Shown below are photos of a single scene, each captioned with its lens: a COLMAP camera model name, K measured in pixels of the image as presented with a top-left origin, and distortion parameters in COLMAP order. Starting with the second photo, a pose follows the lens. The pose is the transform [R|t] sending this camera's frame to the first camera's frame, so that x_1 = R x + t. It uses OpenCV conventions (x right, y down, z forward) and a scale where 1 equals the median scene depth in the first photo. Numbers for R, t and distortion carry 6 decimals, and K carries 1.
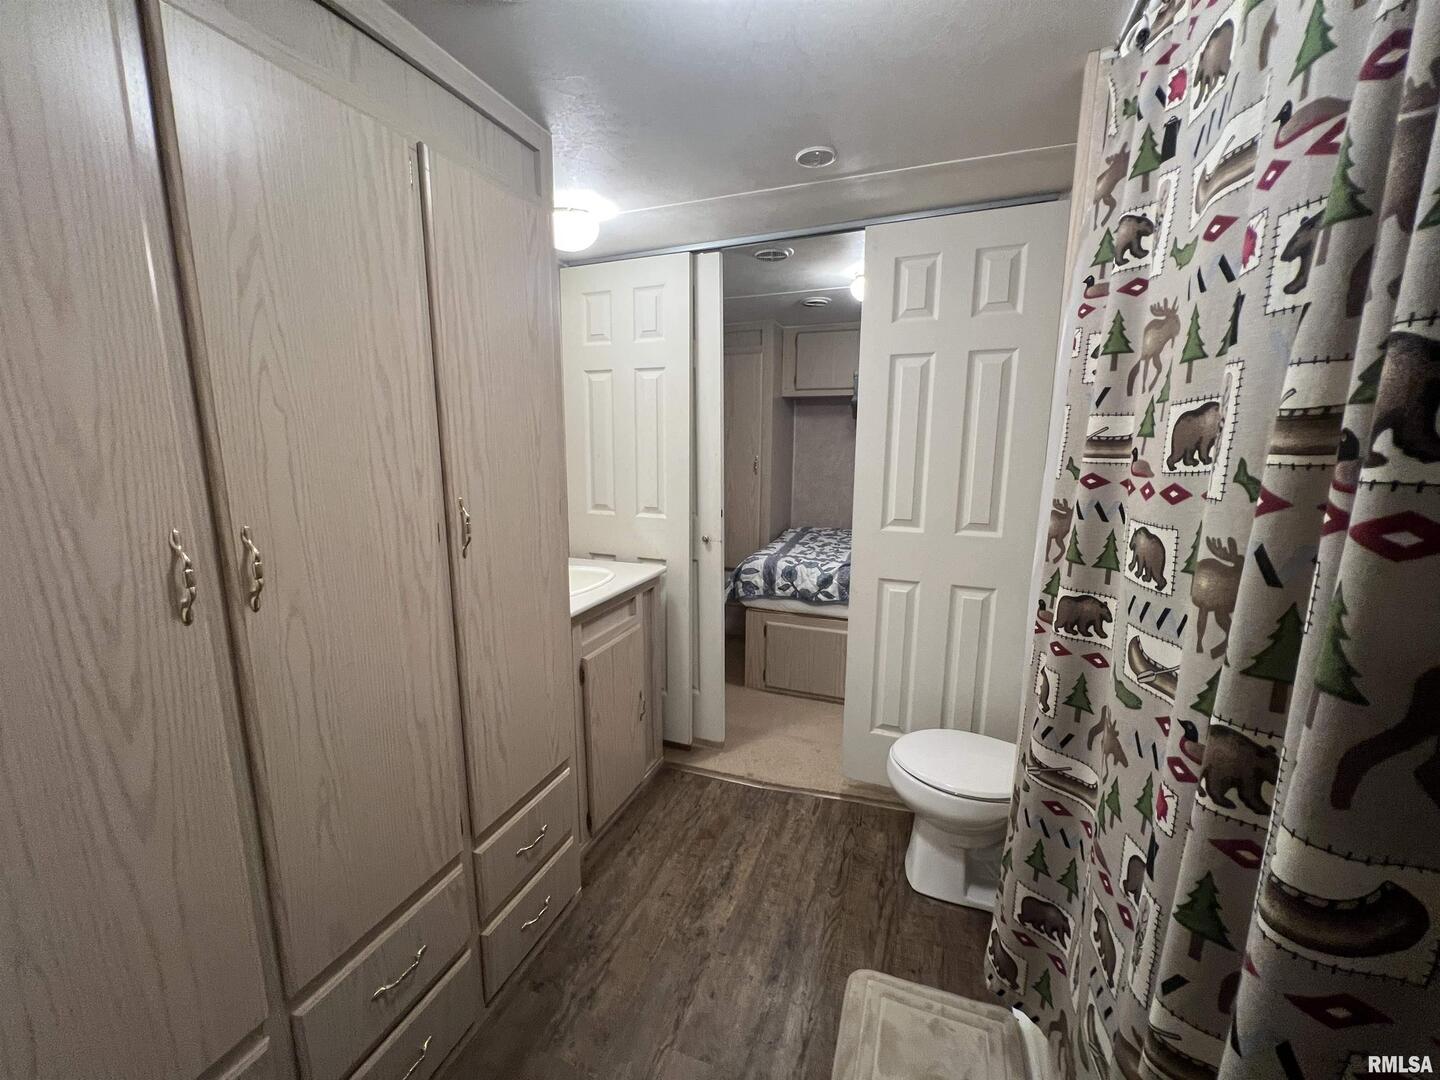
lens RADIAL K [[576.3, 0, 719.8], [0, 576.3, 547.1], [0, 0, 1]] dist [-0.001715, 0.000599]
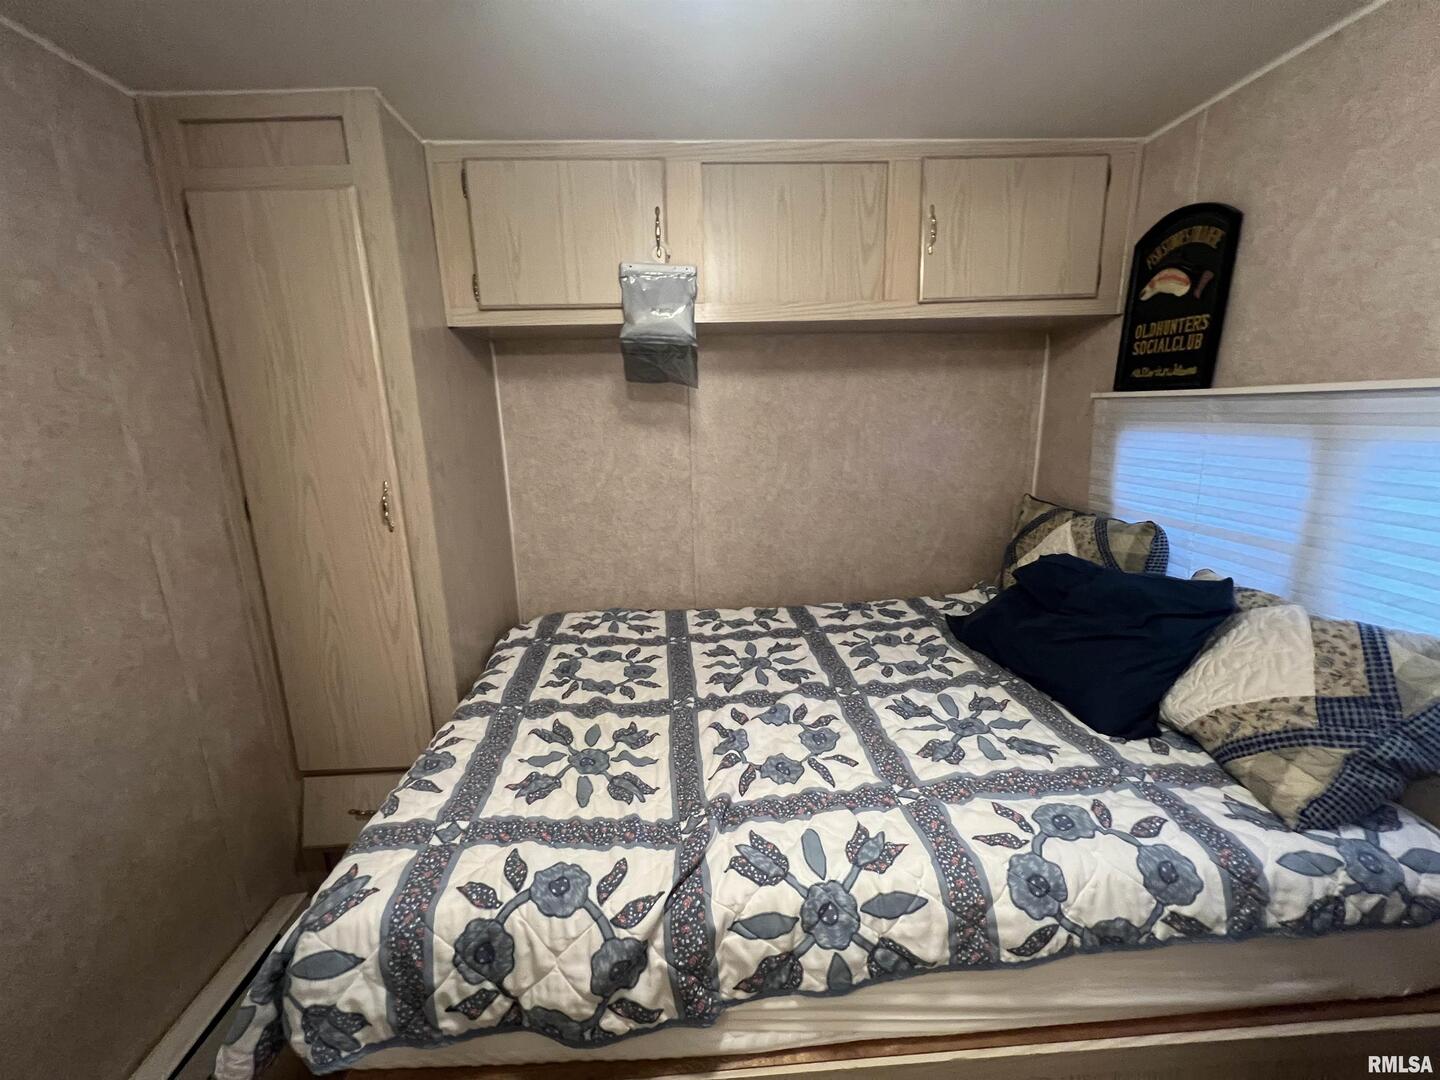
lens RADIAL K [[576.3, 0, 725.0], [0, 576.3, 541.1], [0, 0, 1]] dist [-0.001715, 0.000599]
pose [[0.909312, -0.111996, 0.400760, 0.134621], [0.098709, 0.993665, 0.053722, -0.145438], [-0.404238, -0.009291, 0.914607, 0.699546]]
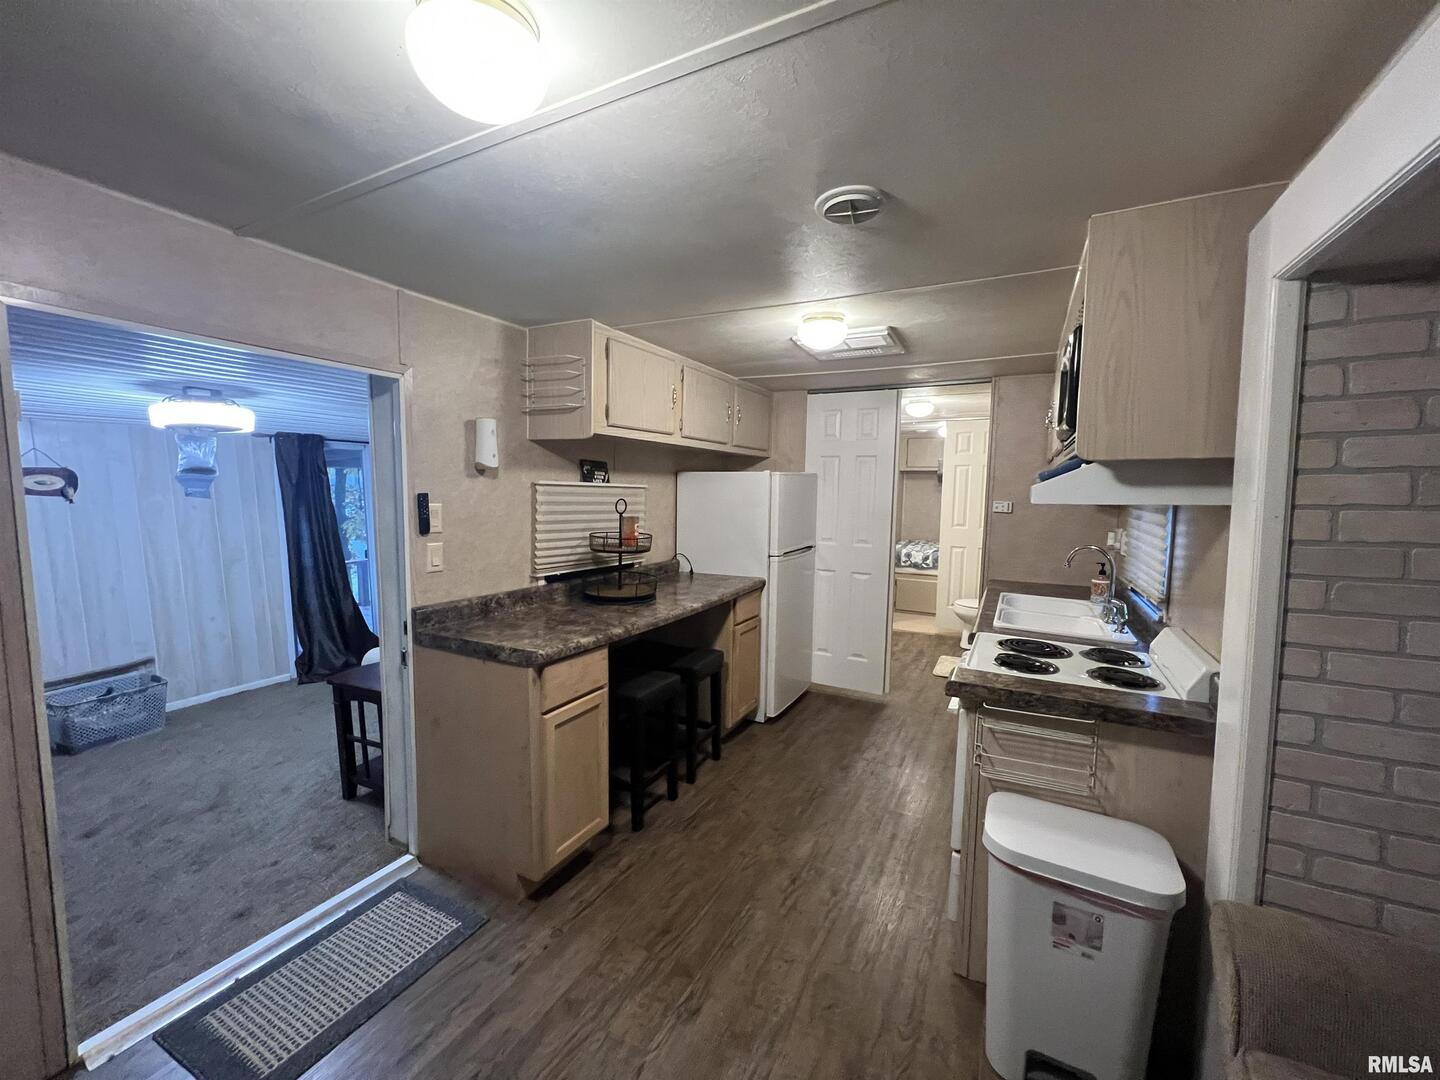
lens RADIAL K [[576.3, 0, 722.0], [0, 576.3, 537.6], [0, 0, 1]] dist [-0.001715, 0.000599]
pose [[0.992673, 0.019869, -0.119186, -0.307916], [-0.030572, 0.995593, -0.088651, 0.189147], [0.116899, 0.091646, 0.988906, -1.187605]]
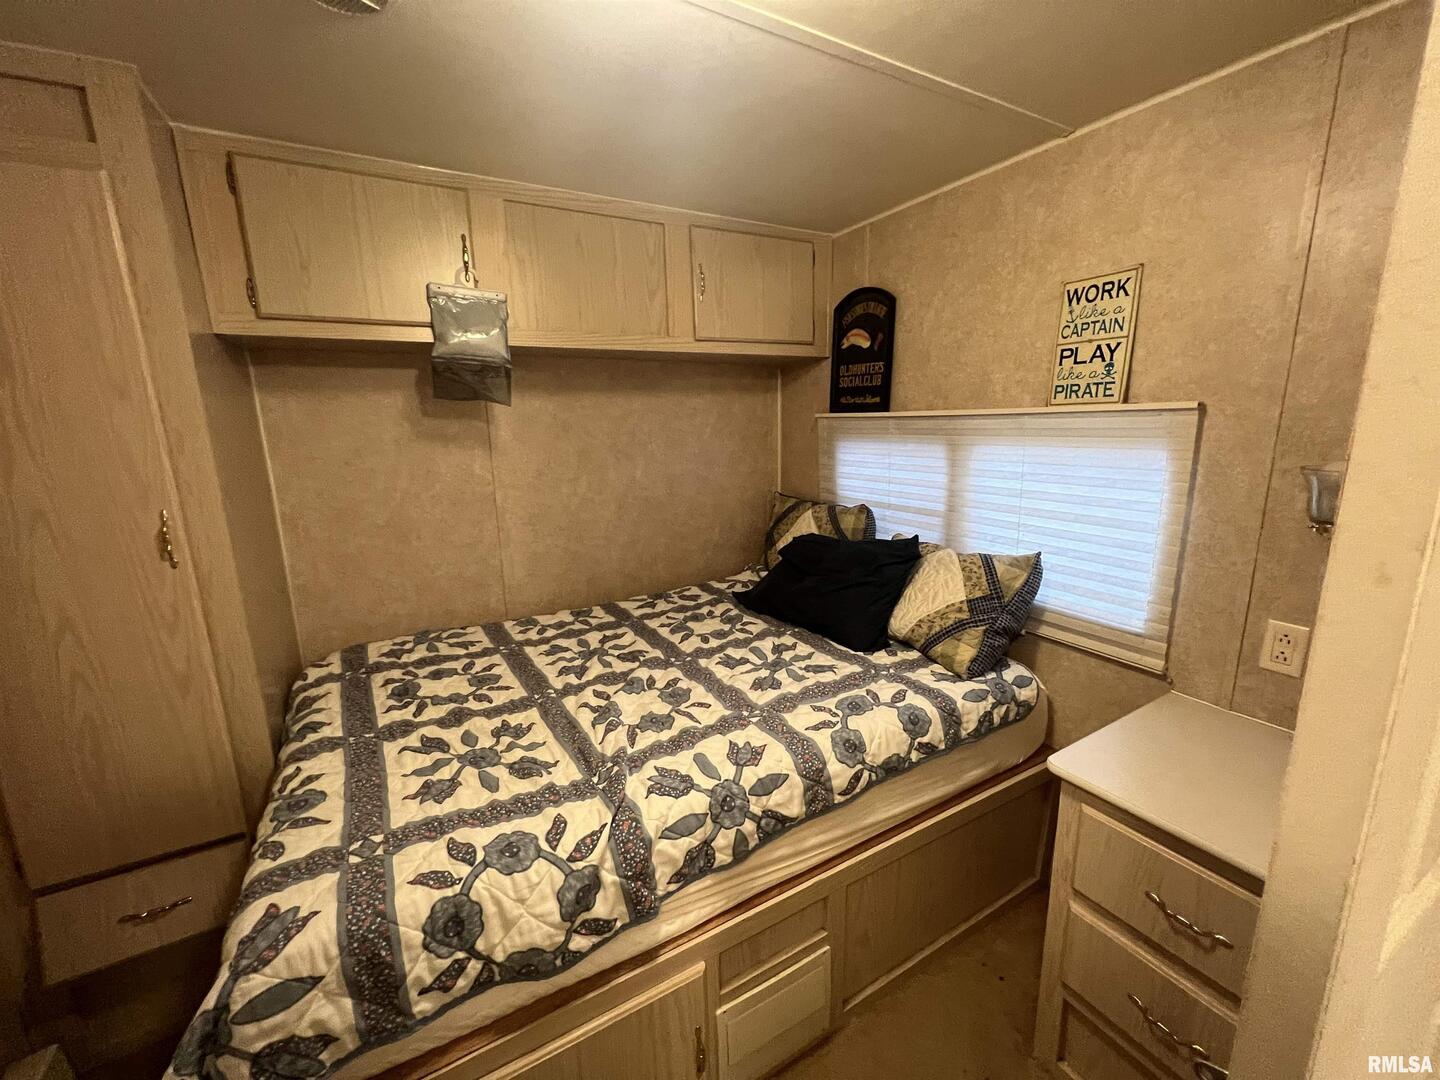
lens RADIAL K [[576.3, 0, 721.3], [0, 576.3, 542.7], [0, 0, 1]] dist [-0.001715, 0.000599]
pose [[0.629277, -0.175980, 0.756995, 0.018996], [0.162931, 0.982254, 0.092905, -0.147136], [-0.759910, 0.064875, 0.646783, 0.684372]]
